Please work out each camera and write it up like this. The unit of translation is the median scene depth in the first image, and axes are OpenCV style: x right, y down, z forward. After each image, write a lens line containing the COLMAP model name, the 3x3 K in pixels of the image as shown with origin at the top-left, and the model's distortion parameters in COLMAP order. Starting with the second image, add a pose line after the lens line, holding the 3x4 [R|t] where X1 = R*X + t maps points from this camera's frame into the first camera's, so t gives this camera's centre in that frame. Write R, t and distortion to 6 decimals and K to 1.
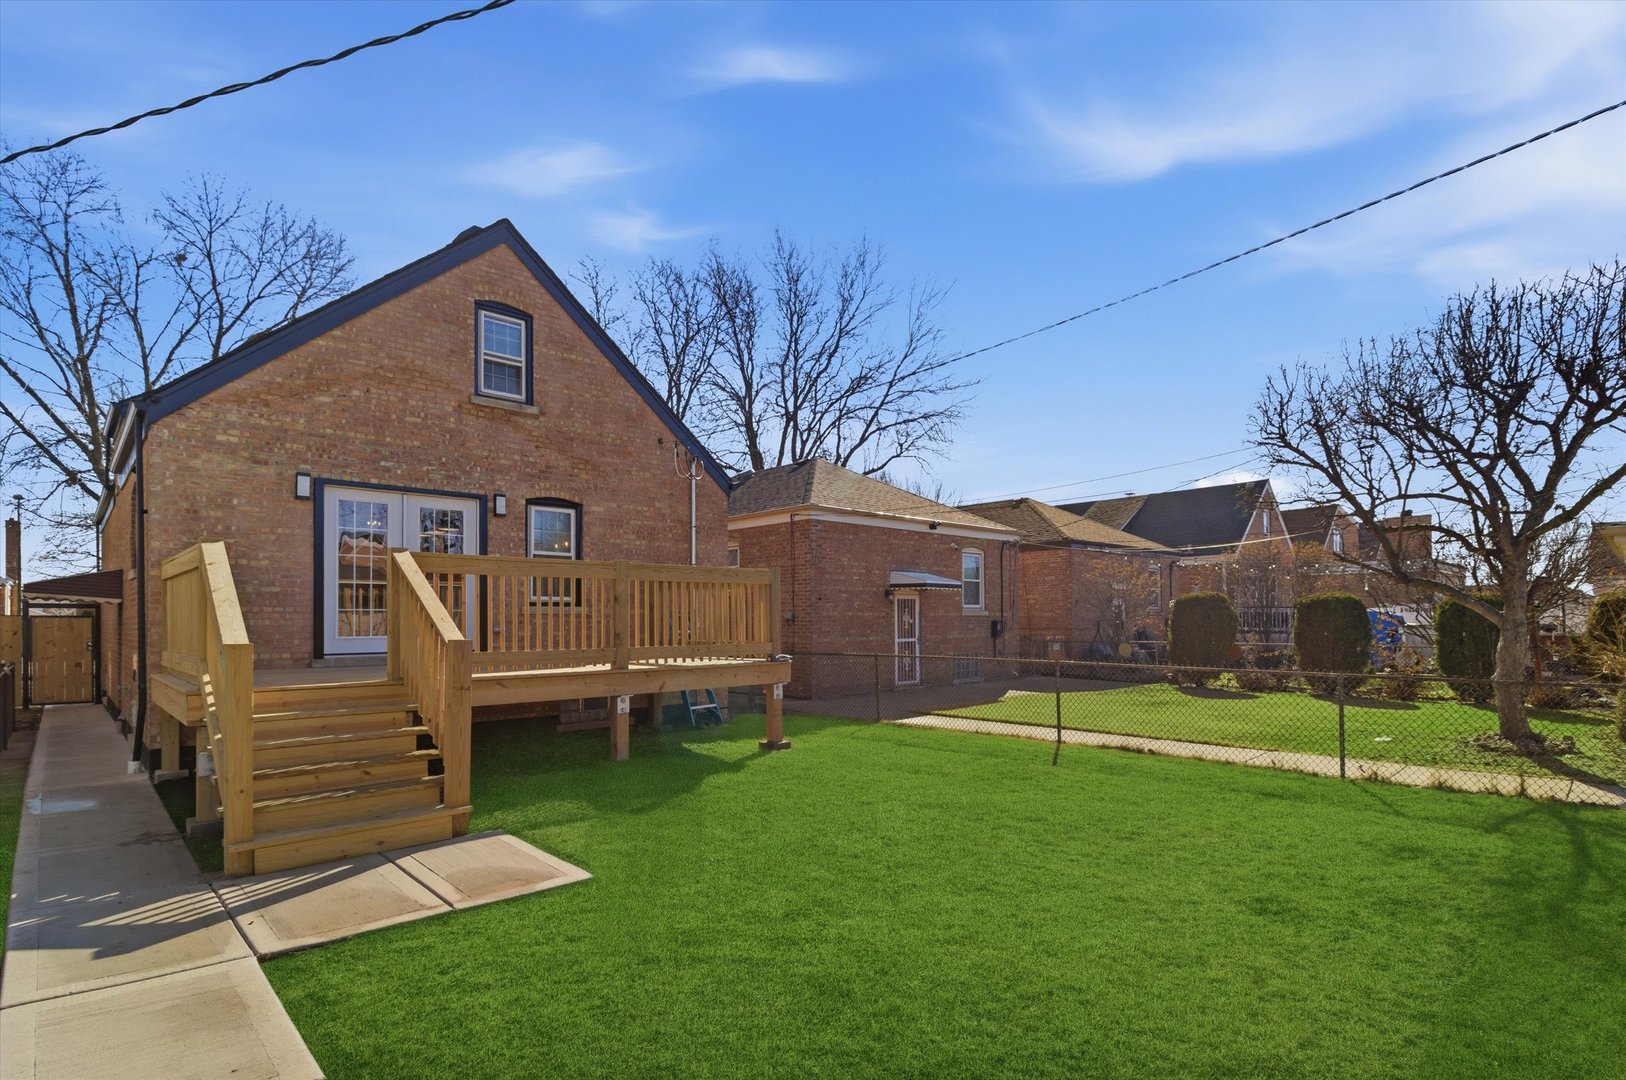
lens RADIAL K [[858.5, 0, 820.8], [0, 858.5, 540.1], [0, 0, 1]] dist [-0.001575, 0.000230]
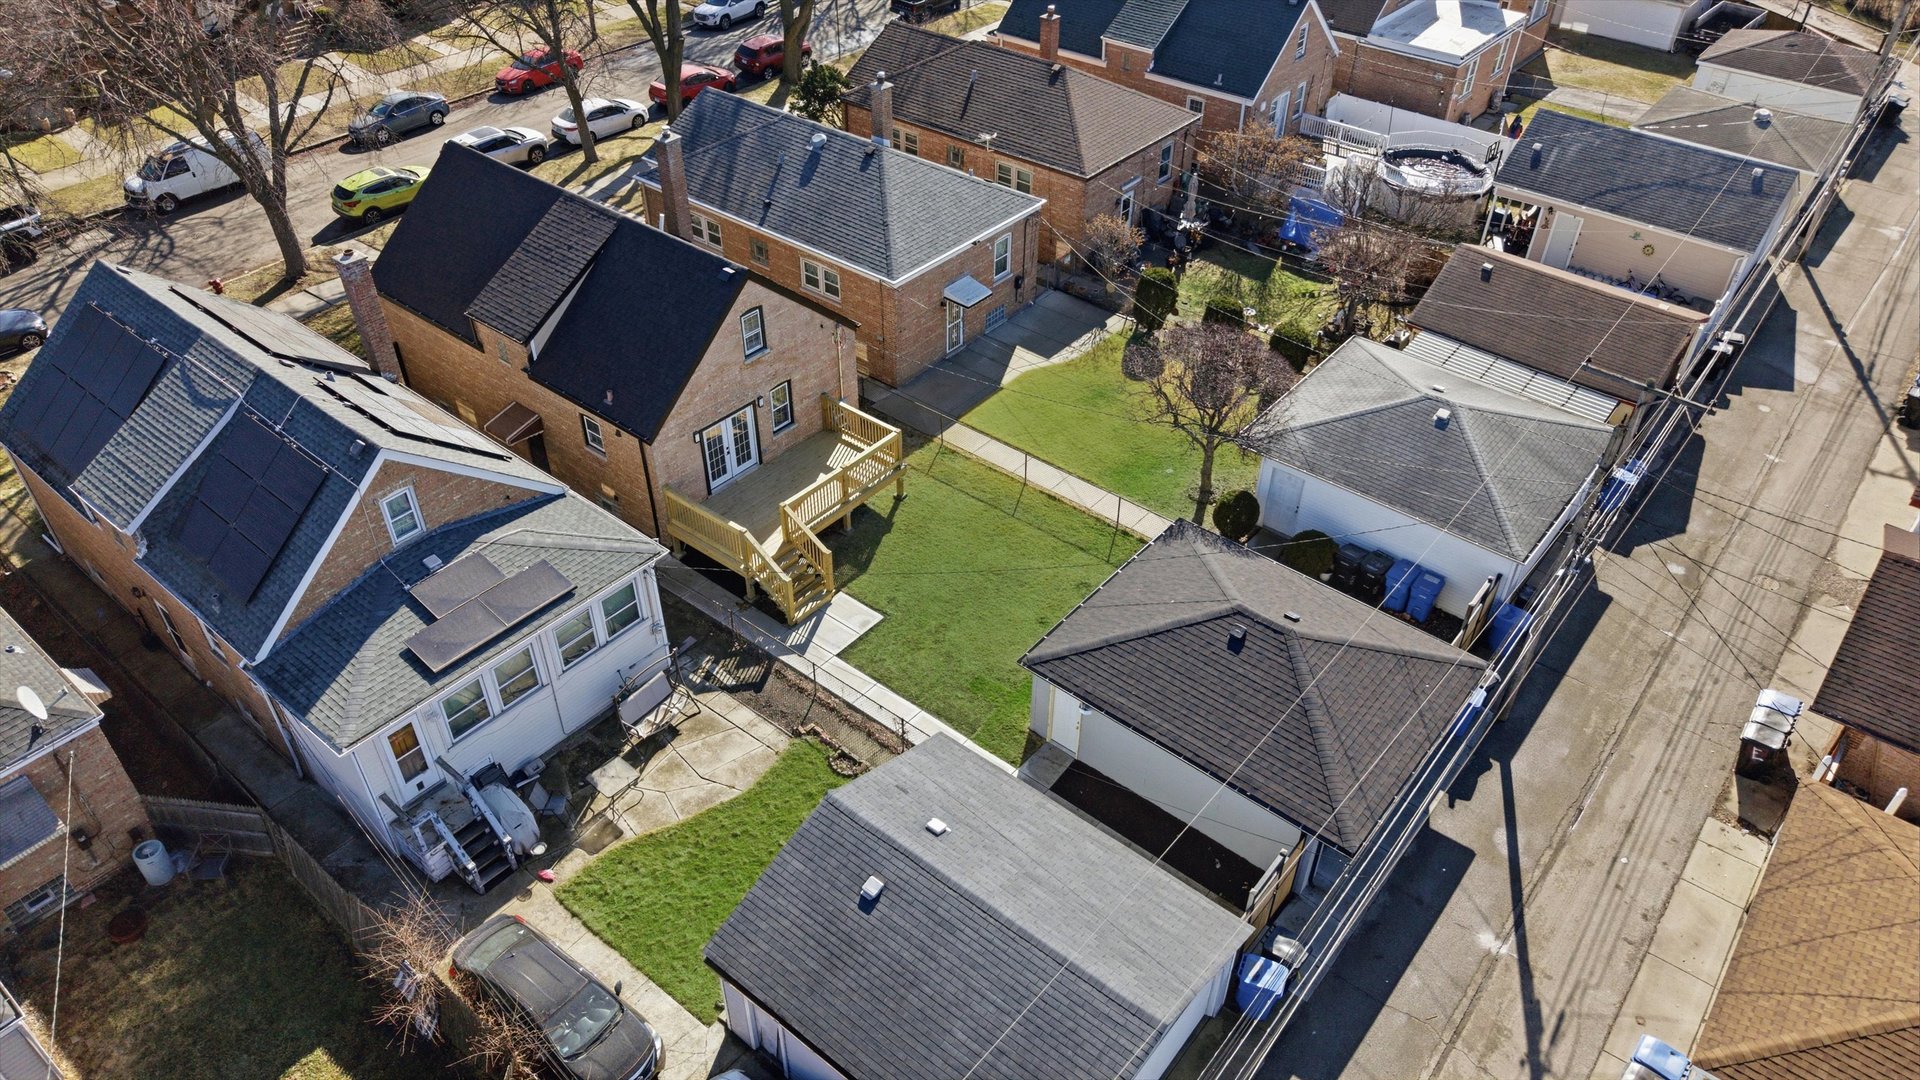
lens RADIAL K [[1288.6, 0, 966.7], [0, 1288.6, 541.7], [0, 0, 1]] dist [0.004516, -0.005670]
pose [[0.992714, -0.064929, 0.101504, -0.211675], [-0.016338, 0.762086, 0.647269, -1.708589], [-0.119381, -0.644212, 0.755473, -1.519331]]
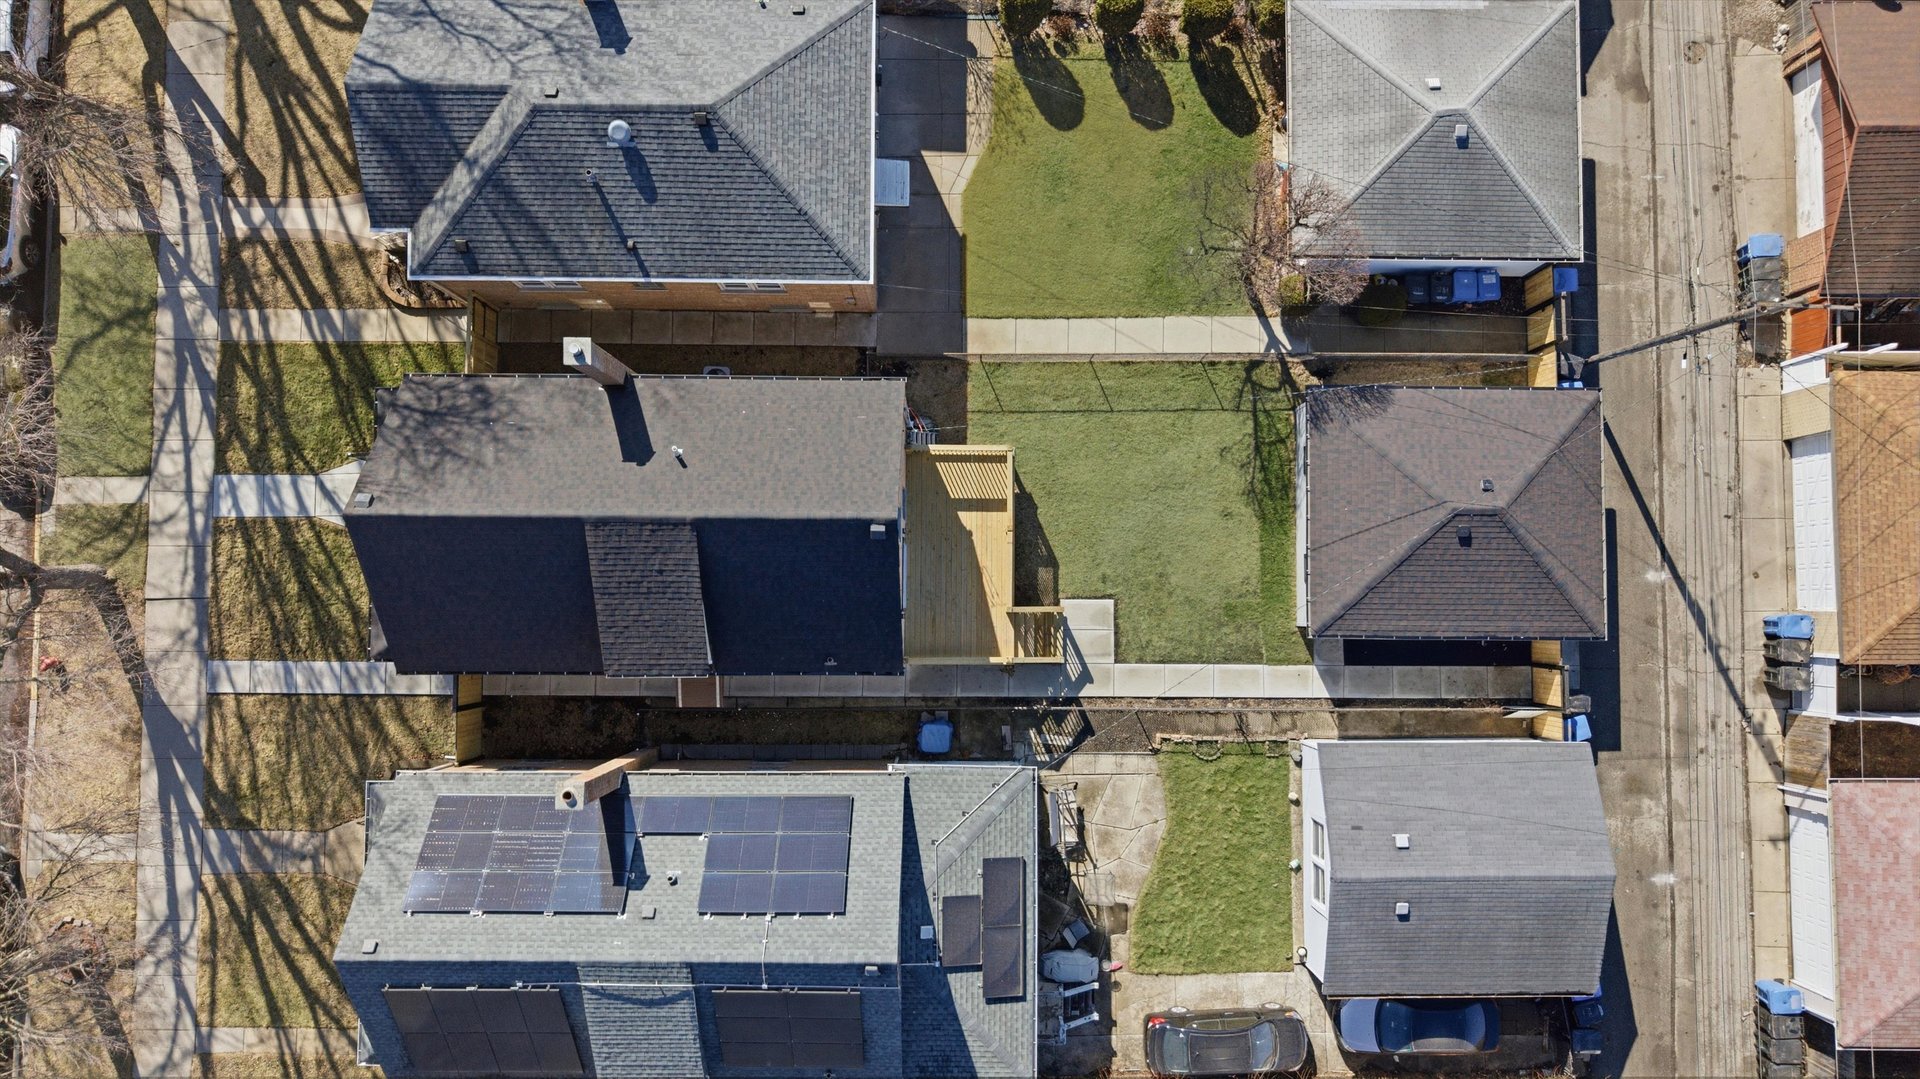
lens RADIAL K [[1288.6, 0, 956.3], [0, 1288.6, 547.5], [0, 0, 1]] dist [0.004516, -0.005670]
pose [[0.698983, -0.714061, 0.039227, -0.411636], [-0.027376, 0.028095, 0.999230, -2.861162], [-0.714614, -0.699519, 0.000090, 0.785571]]
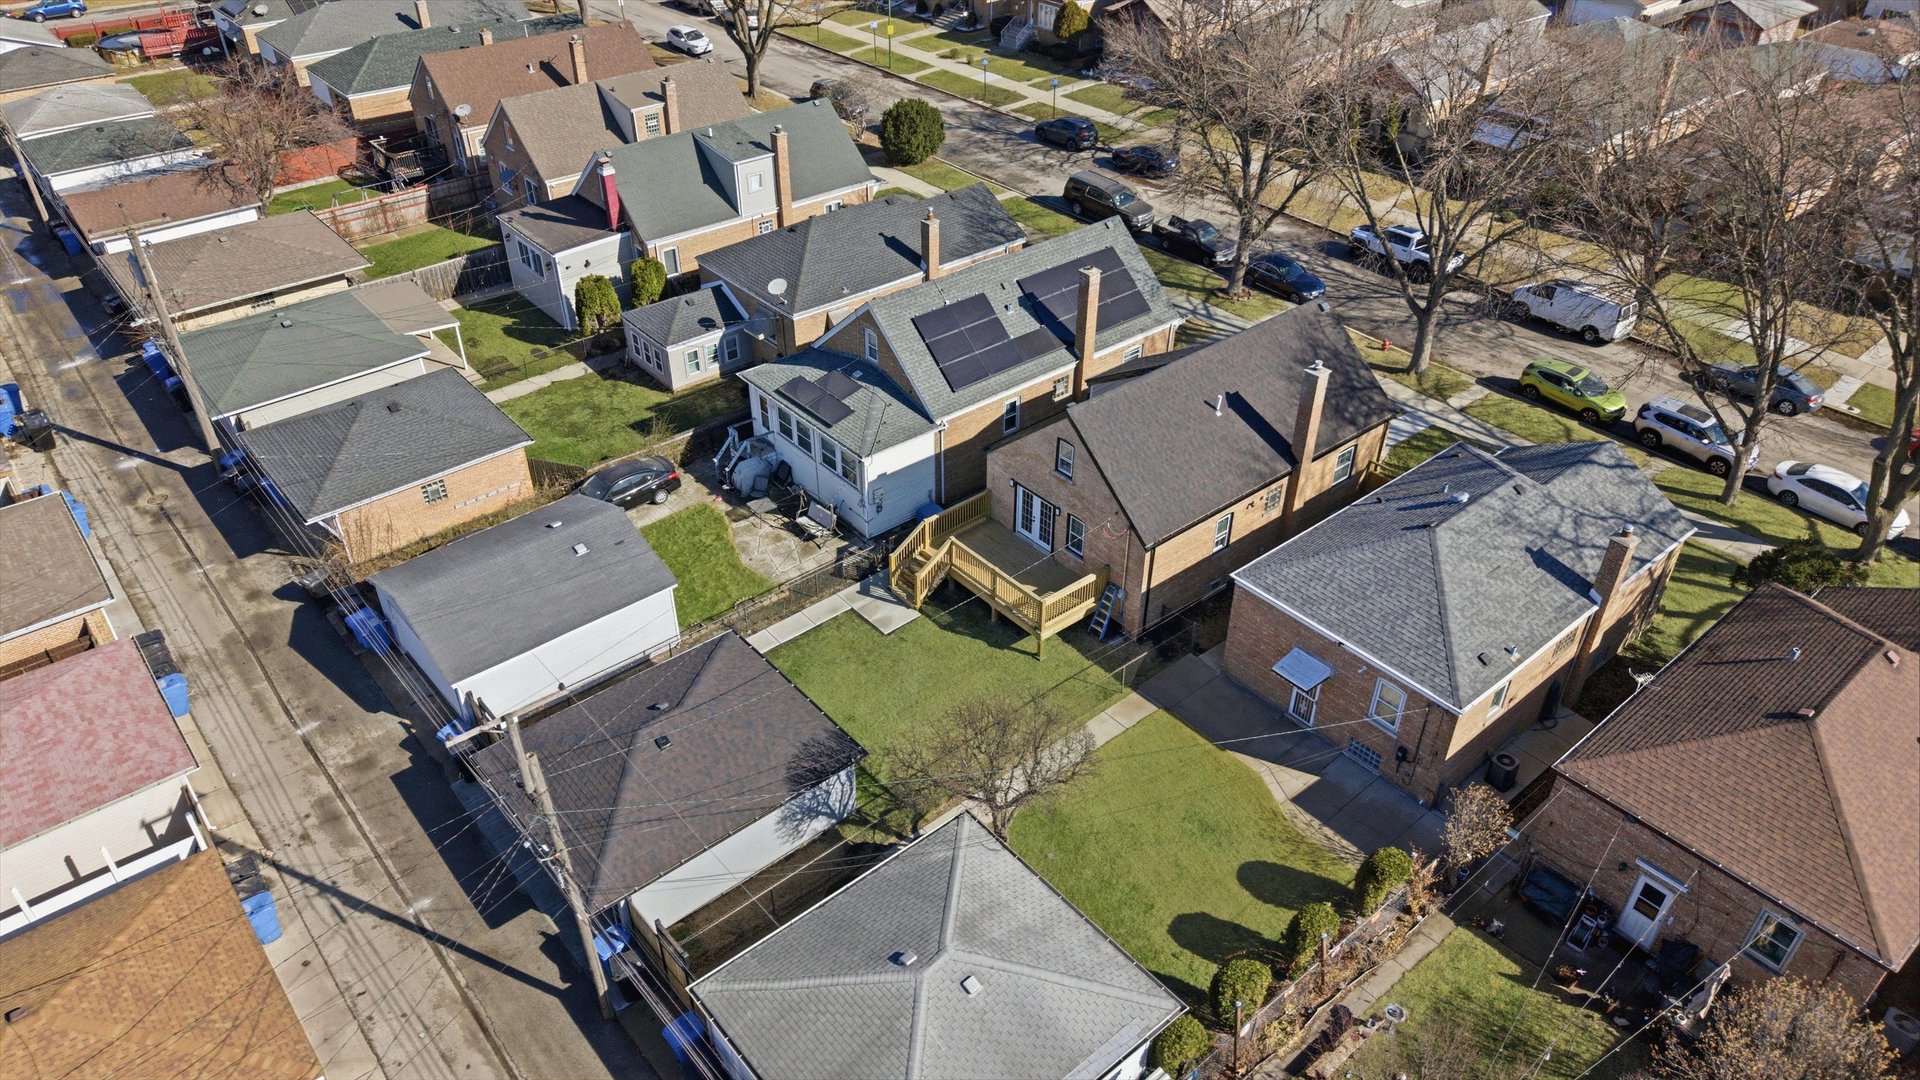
lens RADIAL K [[1288.6, 0, 963.2], [0, 1288.6, 542.9], [0, 0, 1]] dist [0.004516, -0.005670]
pose [[-0.065214, 0.583588, -0.809427, 2.497665], [0.019445, 0.811743, 0.583691, -2.039808], [0.997682, 0.022325, -0.064285, 0.855279]]
